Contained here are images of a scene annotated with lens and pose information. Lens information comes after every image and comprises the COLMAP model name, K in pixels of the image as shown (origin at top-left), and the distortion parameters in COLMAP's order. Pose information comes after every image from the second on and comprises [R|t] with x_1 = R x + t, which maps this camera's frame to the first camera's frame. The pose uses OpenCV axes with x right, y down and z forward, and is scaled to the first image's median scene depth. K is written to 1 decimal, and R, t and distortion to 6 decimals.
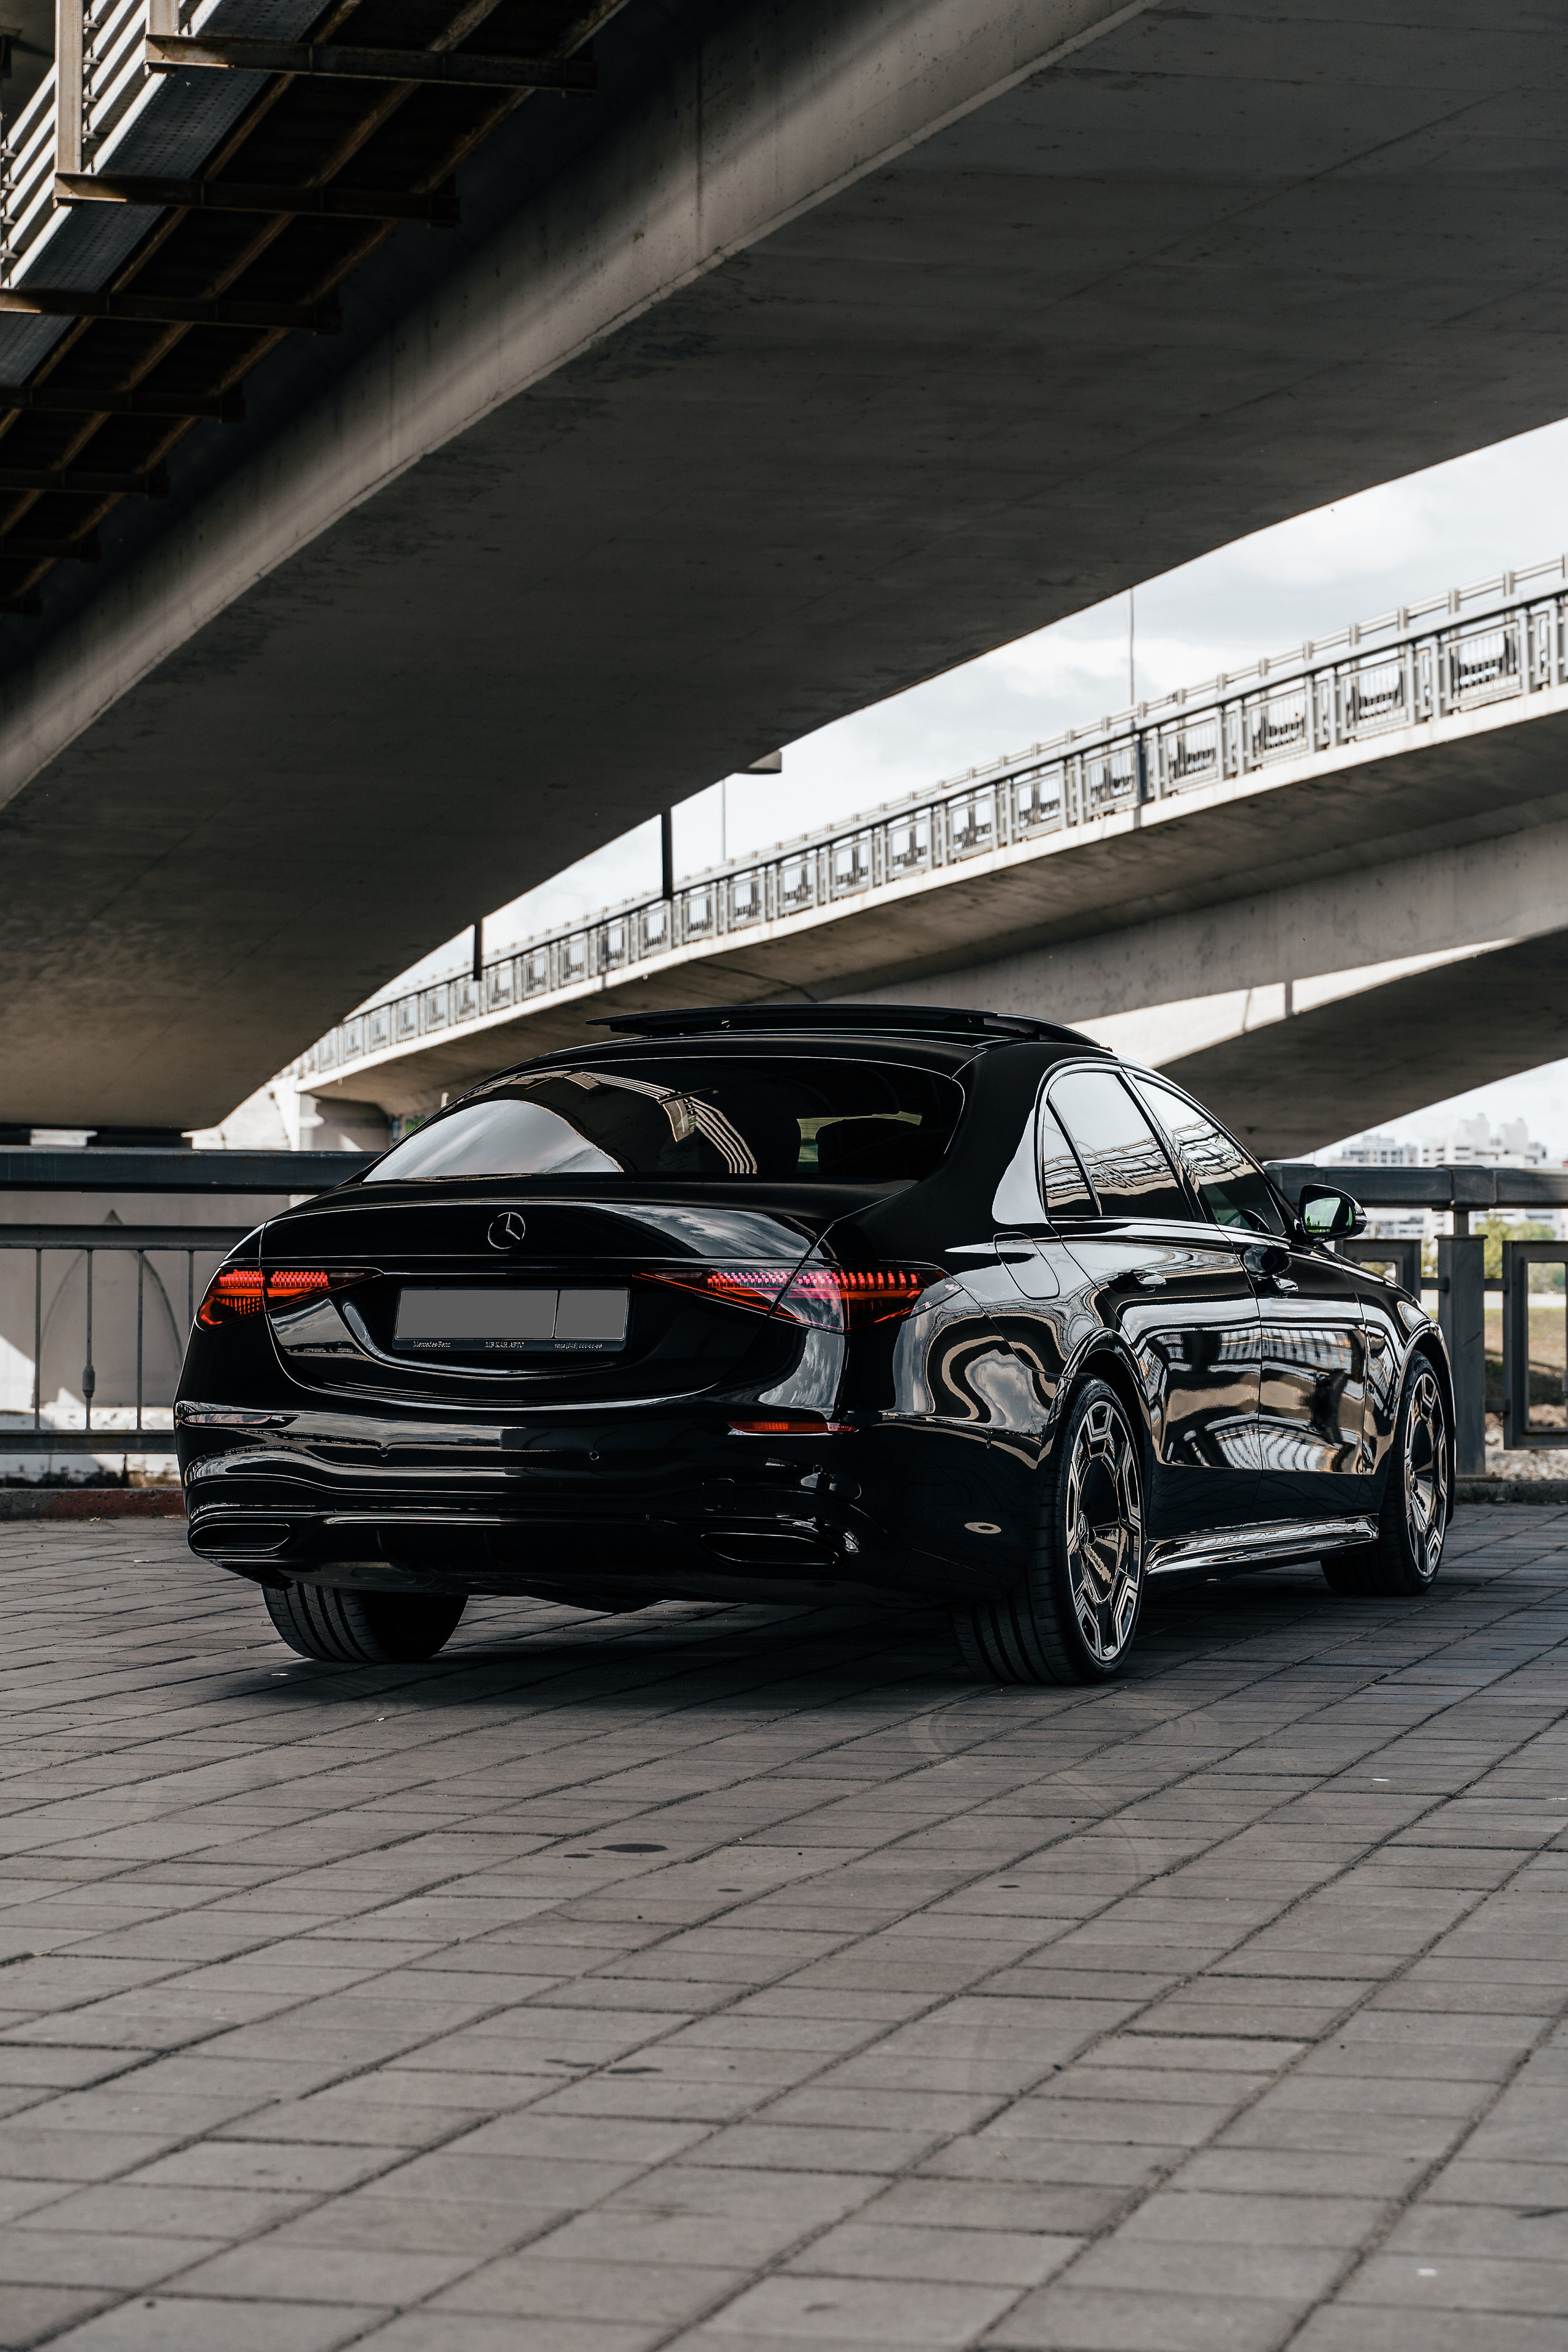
lens RADIAL K [[4911.3, 0, 630.9], [0, 4911.3, 1174.3], [0, 0, 1]] dist [-0.009427, -0.270917]
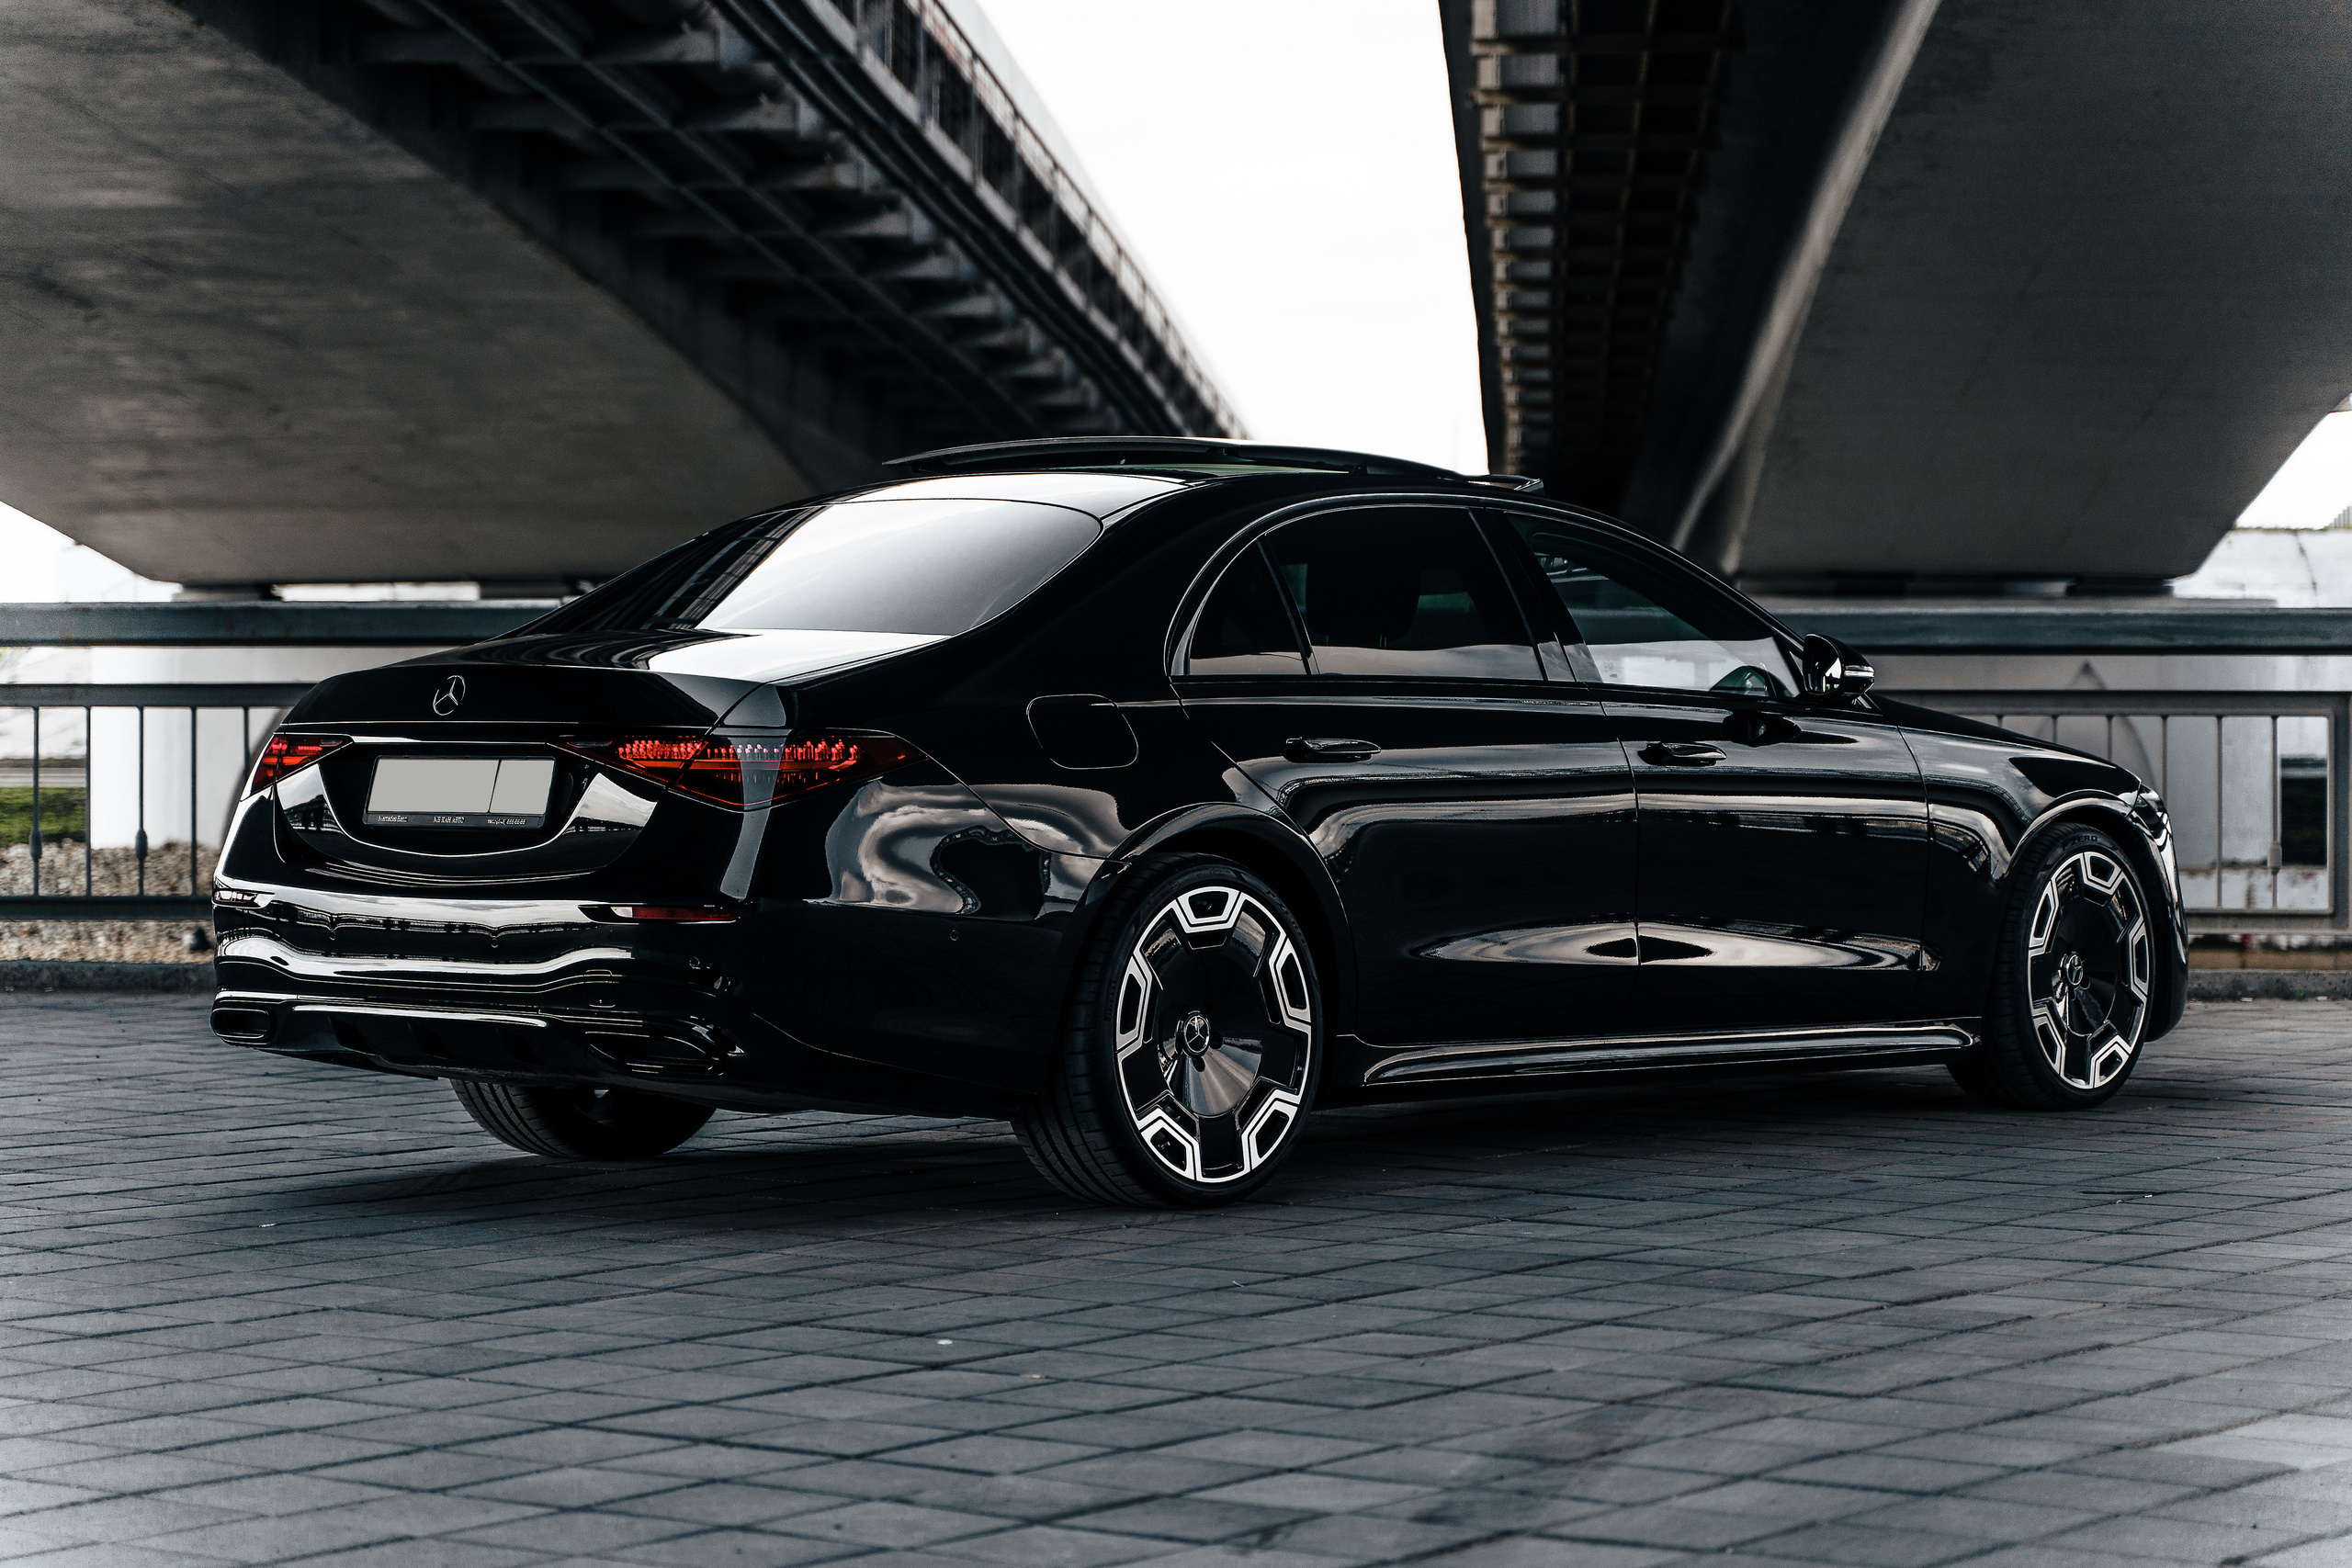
lens RADIAL K [[4910.8, 0, 1167.3], [0, 4910.8, 739.3], [0, 0, 1]] dist [-0.009427, -0.270917]
pose [[0.943336, 0.000162, -0.331838, 0.352079], [0.007553, 0.999730, 0.021960, 0.001535], [0.331752, -0.023222, 0.943081, 0.170004]]
